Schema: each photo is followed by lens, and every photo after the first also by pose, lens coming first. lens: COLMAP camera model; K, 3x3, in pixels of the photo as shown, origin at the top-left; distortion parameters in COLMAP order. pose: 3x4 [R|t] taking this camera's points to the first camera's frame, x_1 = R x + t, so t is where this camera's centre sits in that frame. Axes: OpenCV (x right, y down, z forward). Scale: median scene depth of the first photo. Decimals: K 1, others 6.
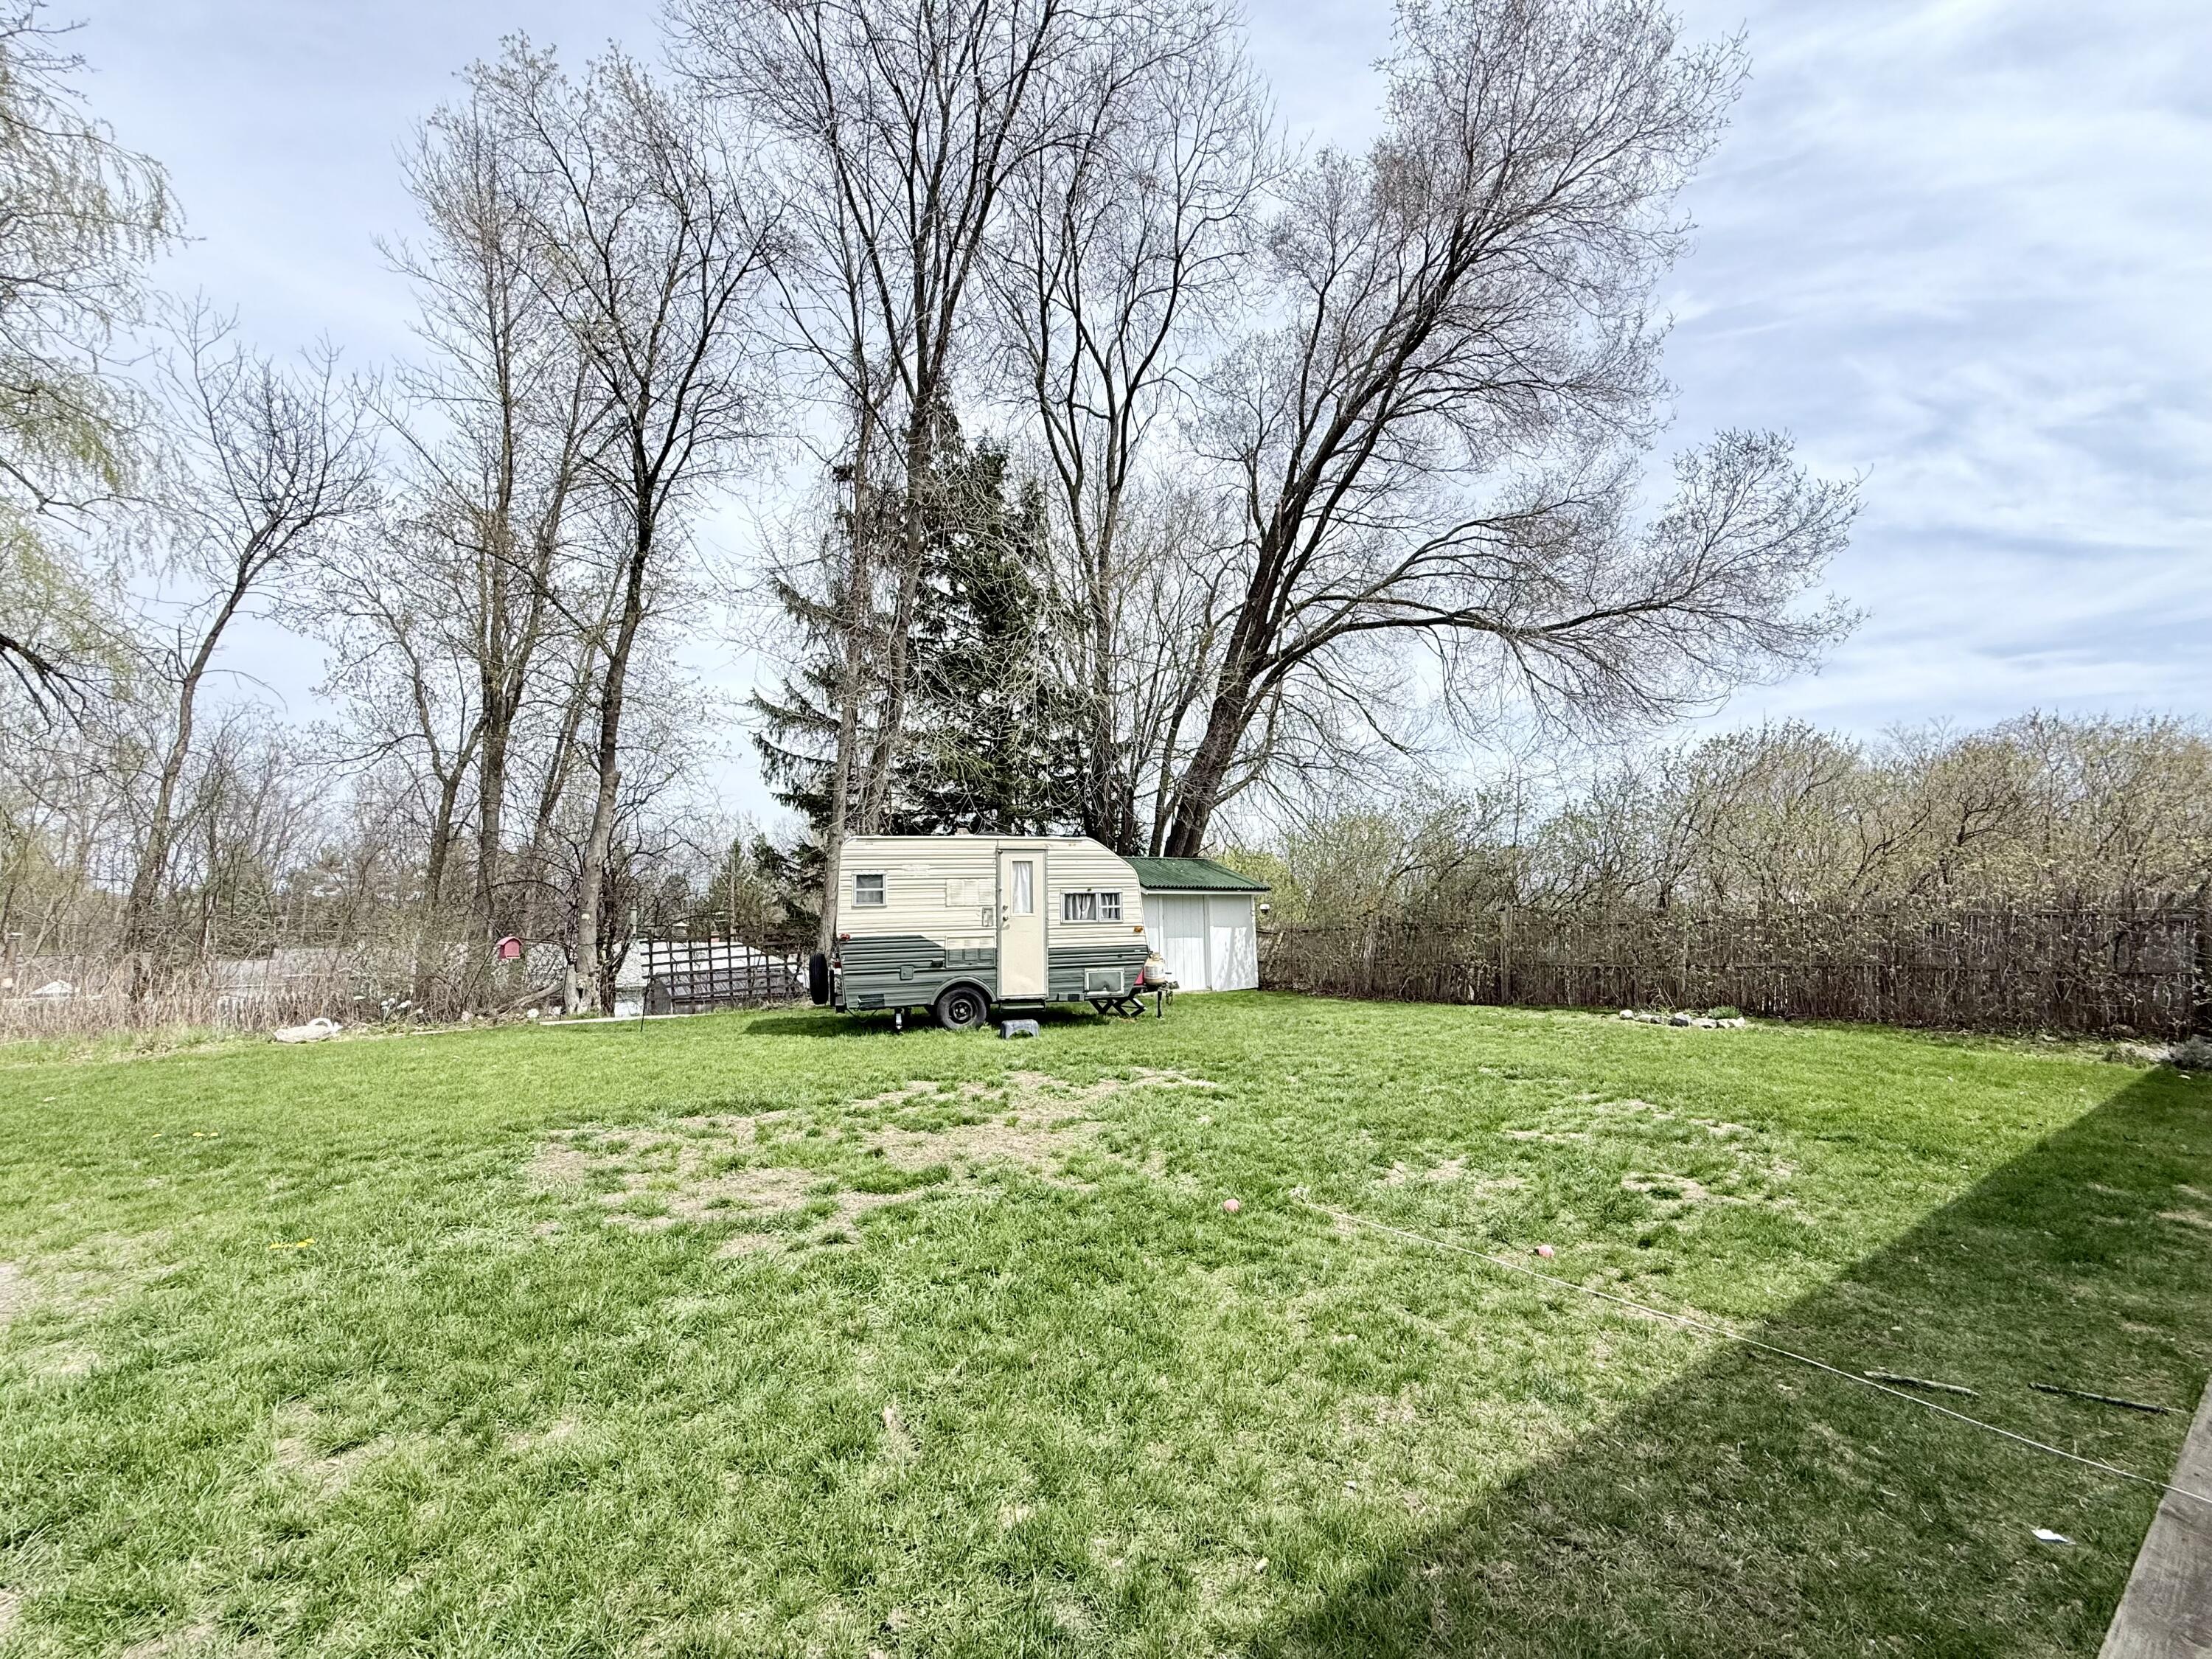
lens RADIAL K [[890.0, 0, 1099.5], [0, 890.0, 829.8], [0, 0, 1]] dist [0.000230, -0.000607]
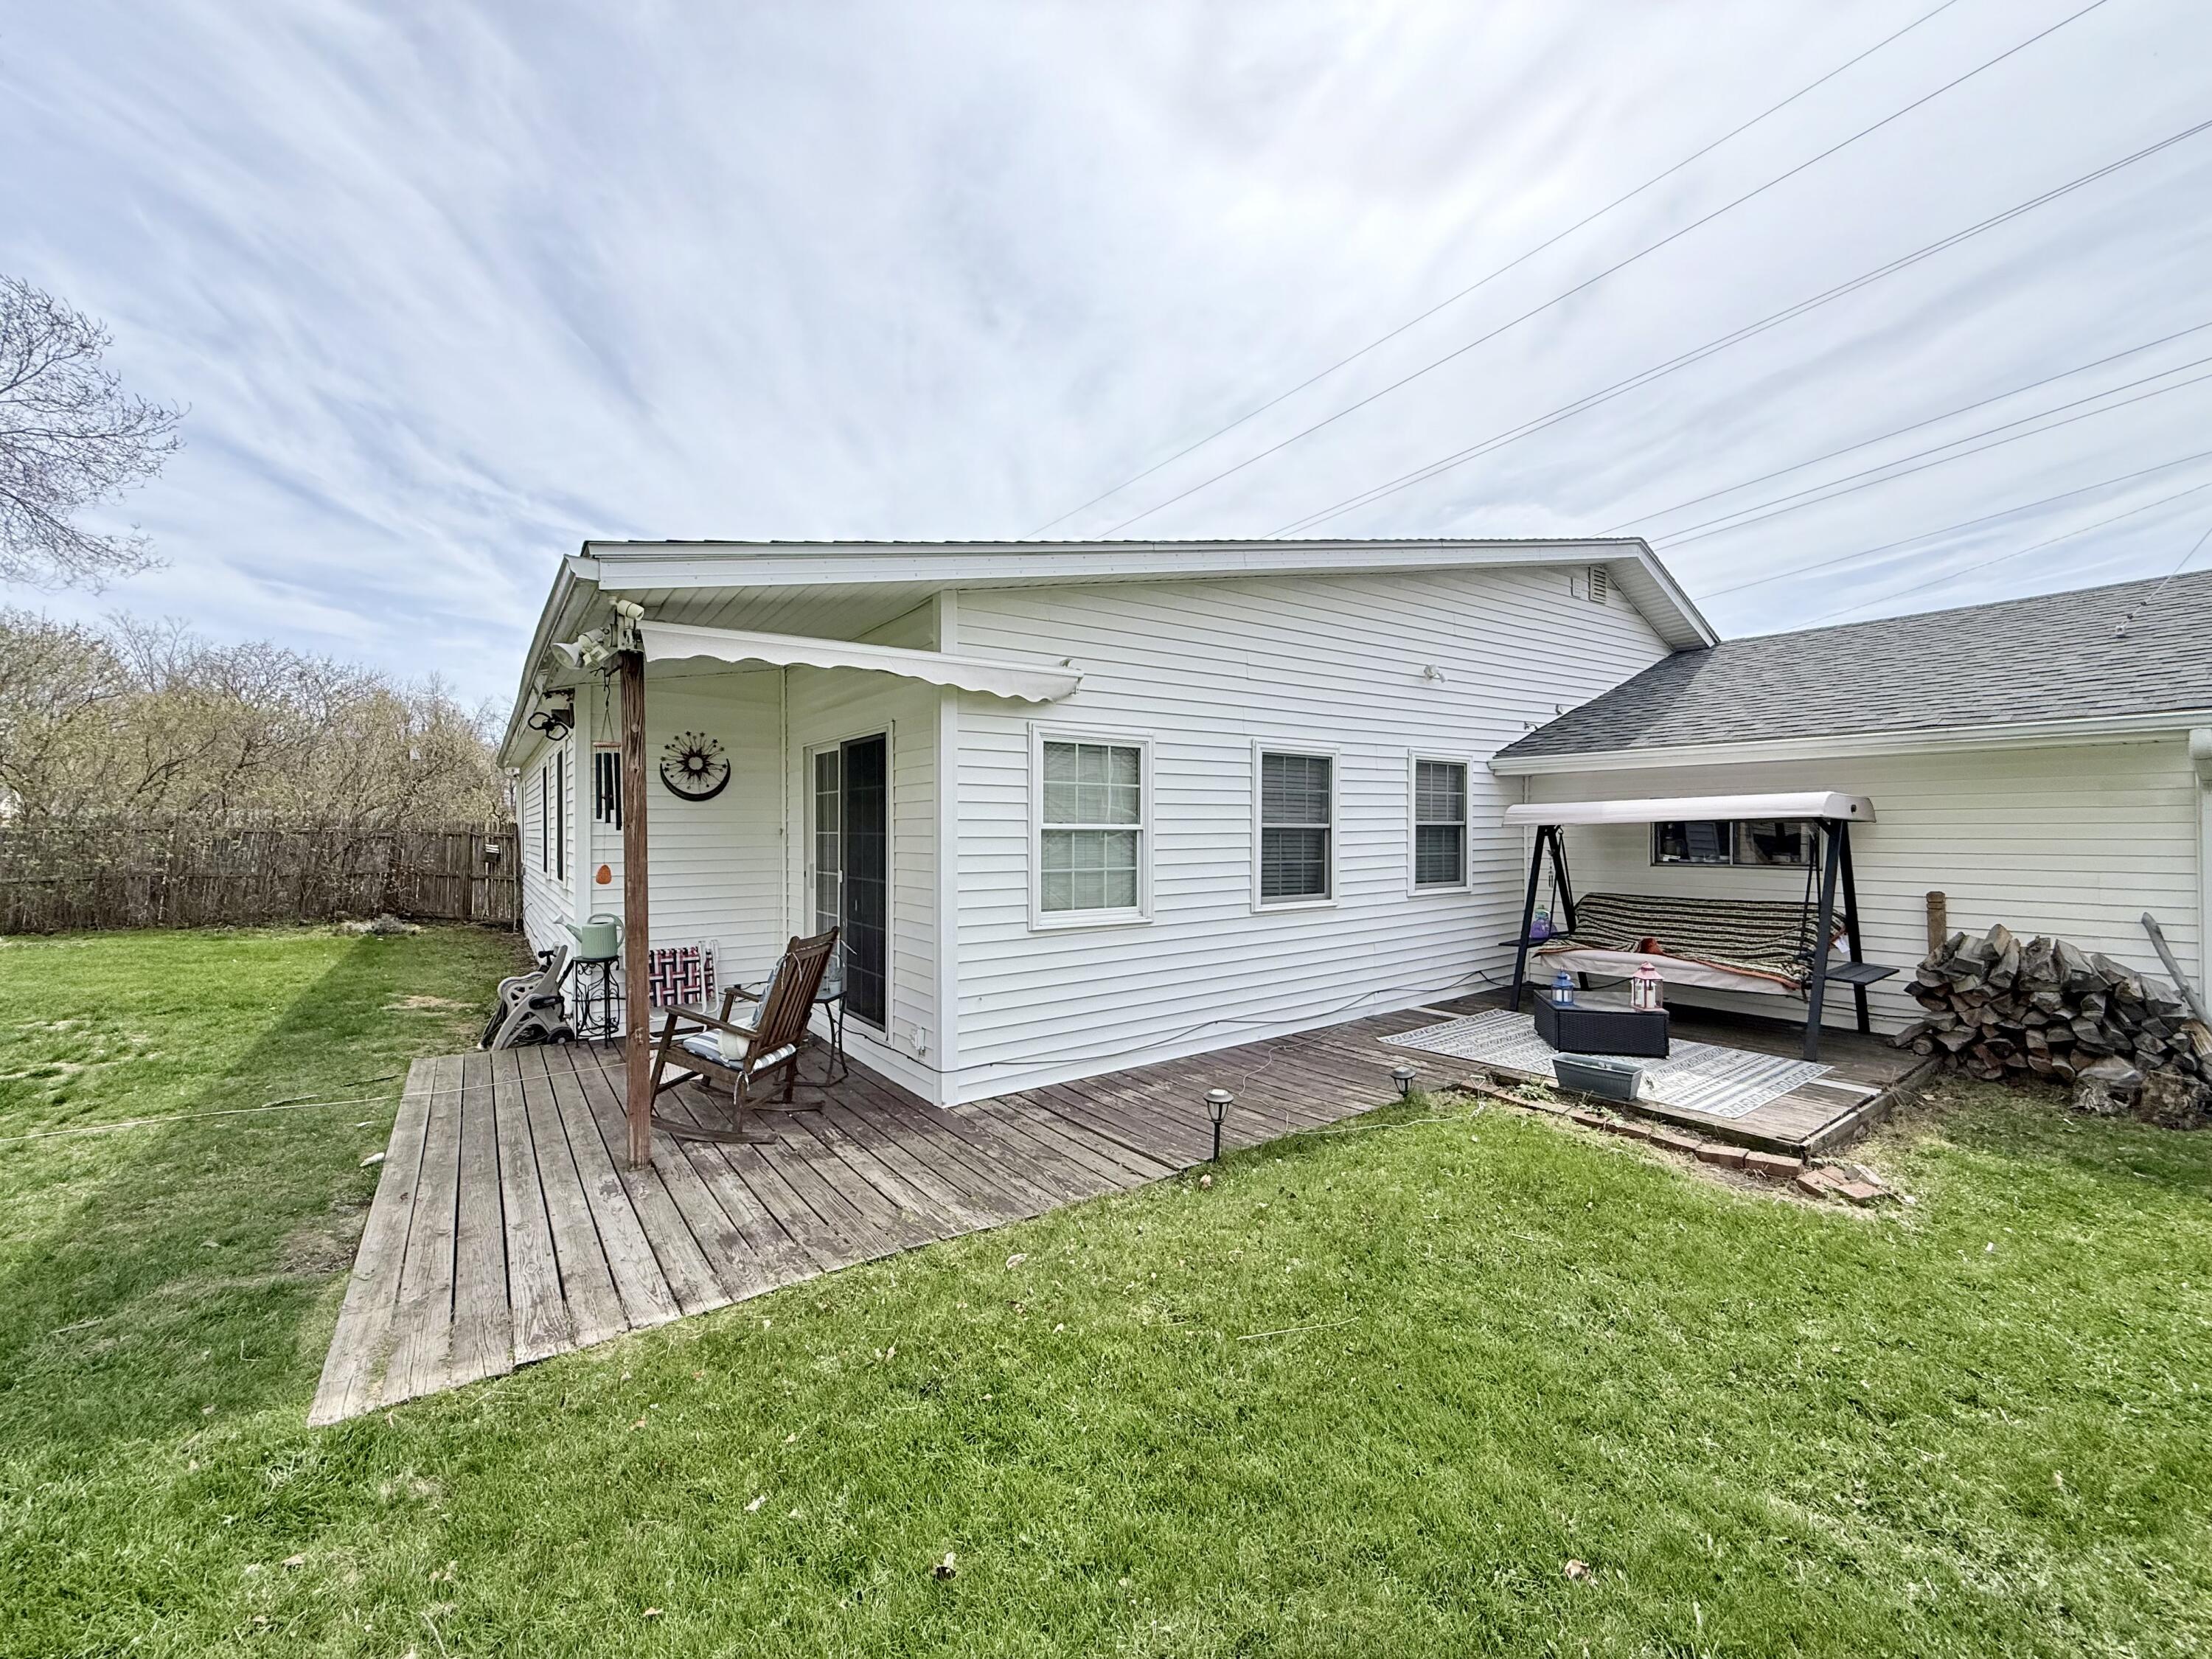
lens RADIAL K [[890.0, 0, 1099.5], [0, 890.0, 829.8], [0, 0, 1]] dist [0.000230, -0.000607]
pose [[-0.008802, 0.011914, 0.999890, -0.304224], [-0.116853, 0.993066, -0.012861, -0.034582], [-0.993110, -0.116953, -0.007349, -0.188235]]
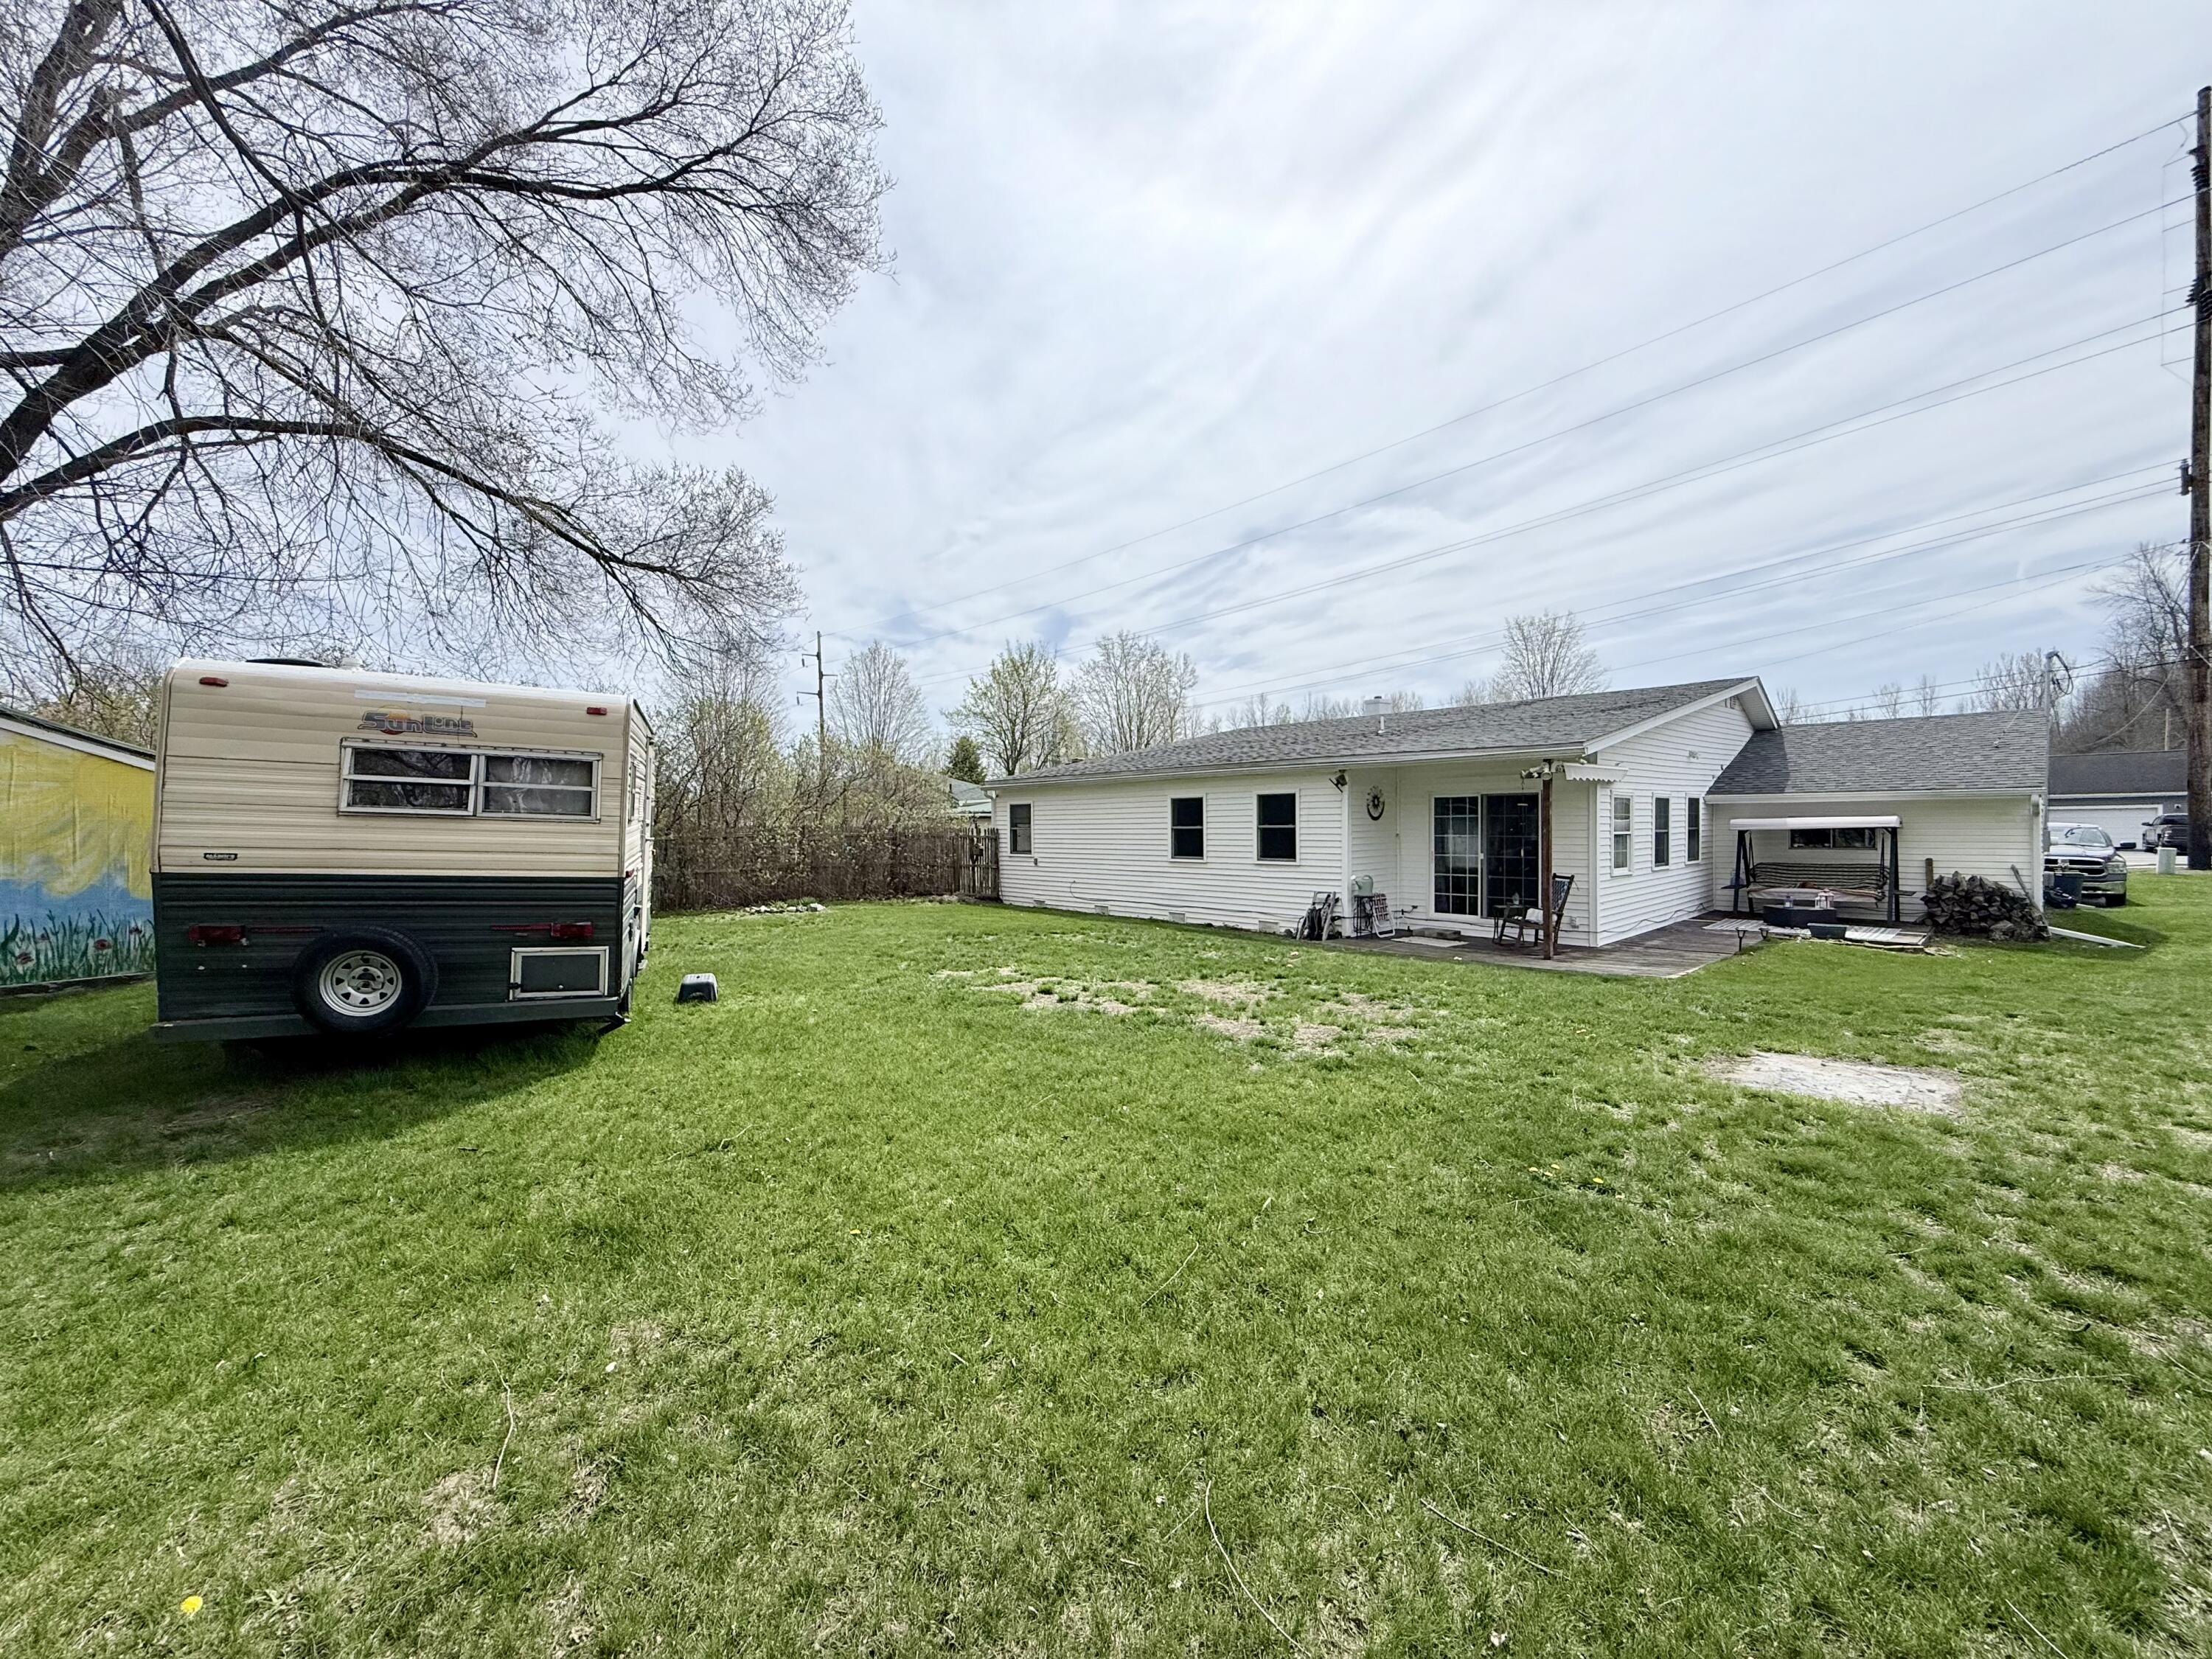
lens RADIAL K [[909.5, 0, 1106.0], [0, 909.5, 829.5], [0, 0, 1]] dist [0.001030, 0.000090]
pose [[-0.129612, 0.006079, 0.991546, -1.192854], [-0.108671, 0.993870, -0.020298, 0.091604], [-0.985592, -0.110384, -0.128157, 1.026536]]
